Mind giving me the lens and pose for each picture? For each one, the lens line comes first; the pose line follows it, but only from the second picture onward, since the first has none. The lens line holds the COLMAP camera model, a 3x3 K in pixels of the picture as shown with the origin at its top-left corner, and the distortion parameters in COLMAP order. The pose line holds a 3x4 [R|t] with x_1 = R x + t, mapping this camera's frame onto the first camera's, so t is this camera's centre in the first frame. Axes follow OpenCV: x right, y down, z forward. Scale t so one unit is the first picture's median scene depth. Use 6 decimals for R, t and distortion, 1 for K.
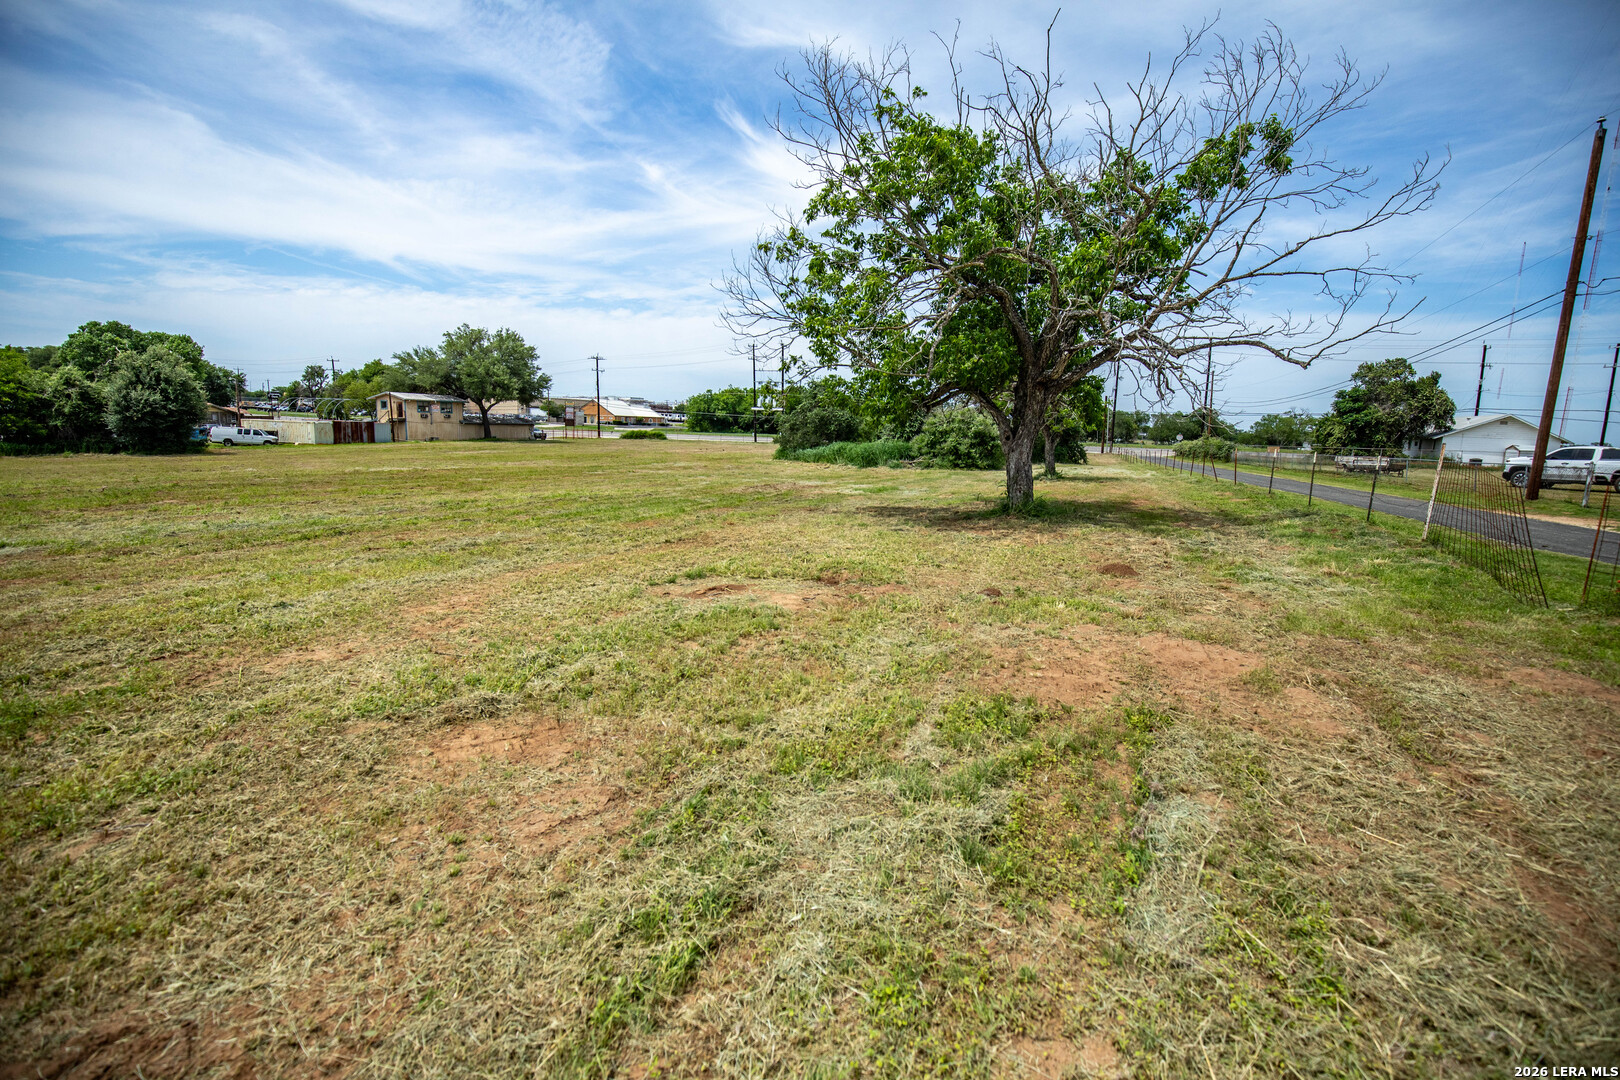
lens RADIAL K [[764.0, 0, 828.6], [0, 764.0, 547.8], [0, 0, 1]] dist [-0.026822, 0.000722]
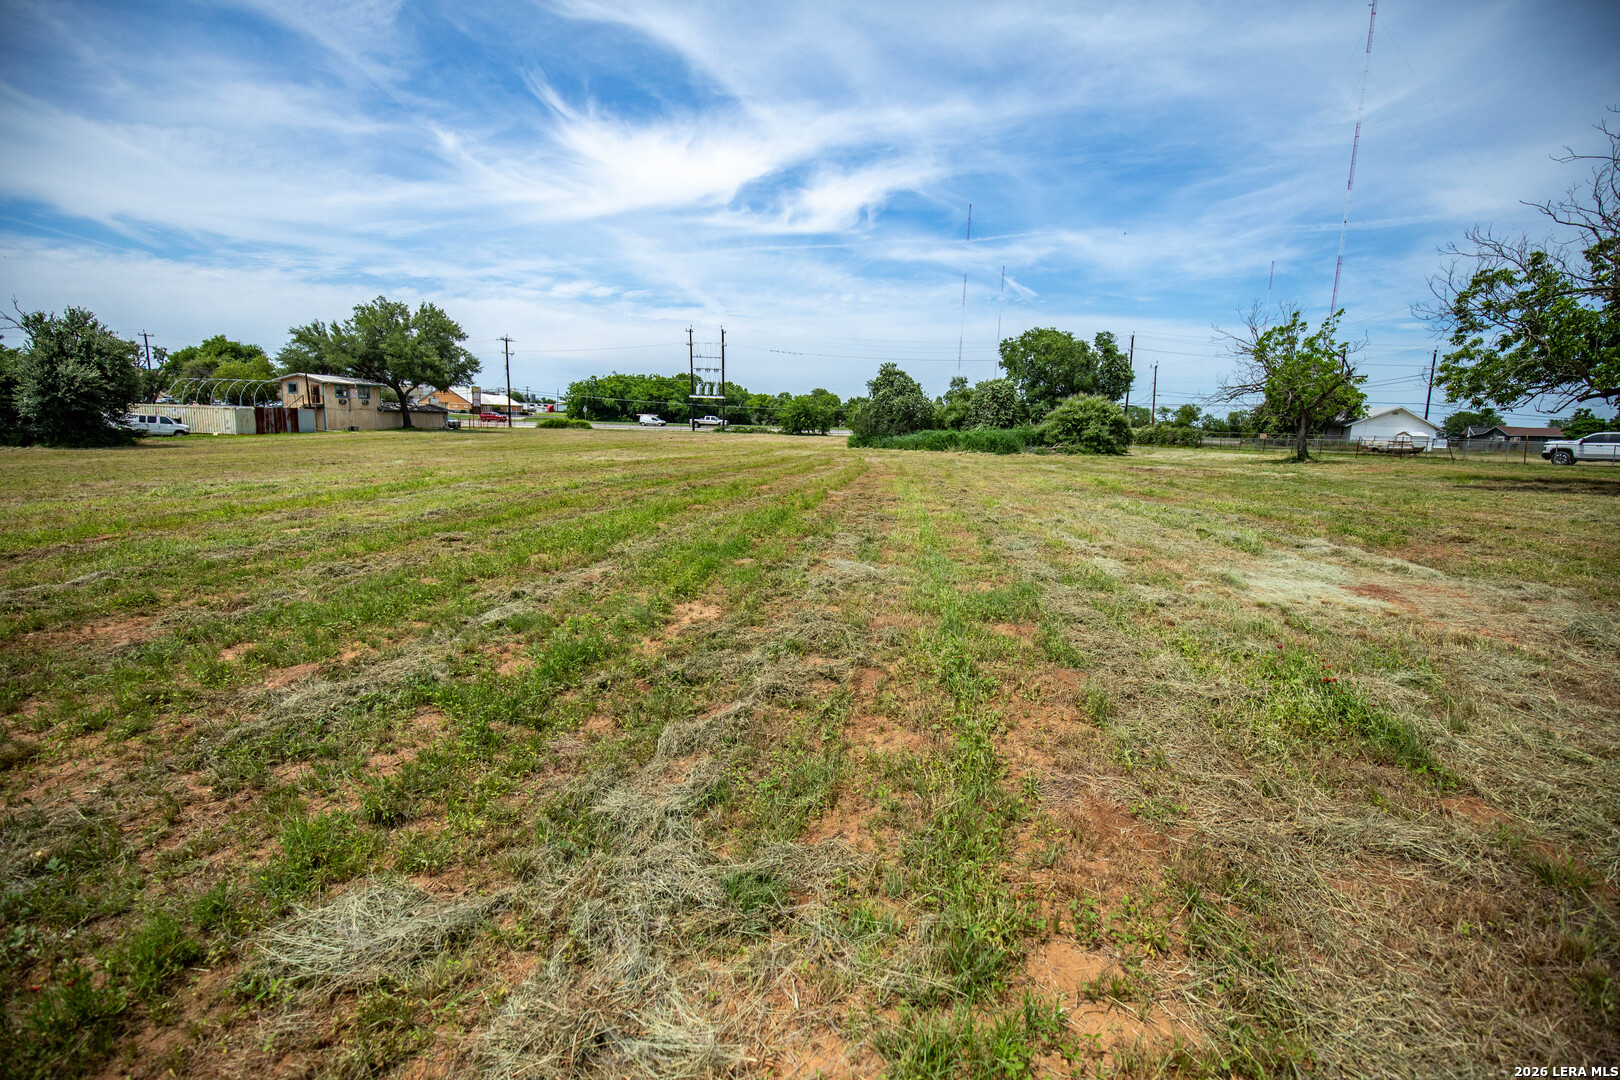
lens RADIAL K [[751.6, 0, 820.5], [0, 751.6, 545.4], [0, 0, 1]] dist [-0.025849, 0.001625]
pose [[0.969034, -0.039301, 0.243781, -0.178766], [0.036120, 0.999194, 0.017508, -0.003790], [-0.244273, -0.008161, 0.969672, 0.033616]]
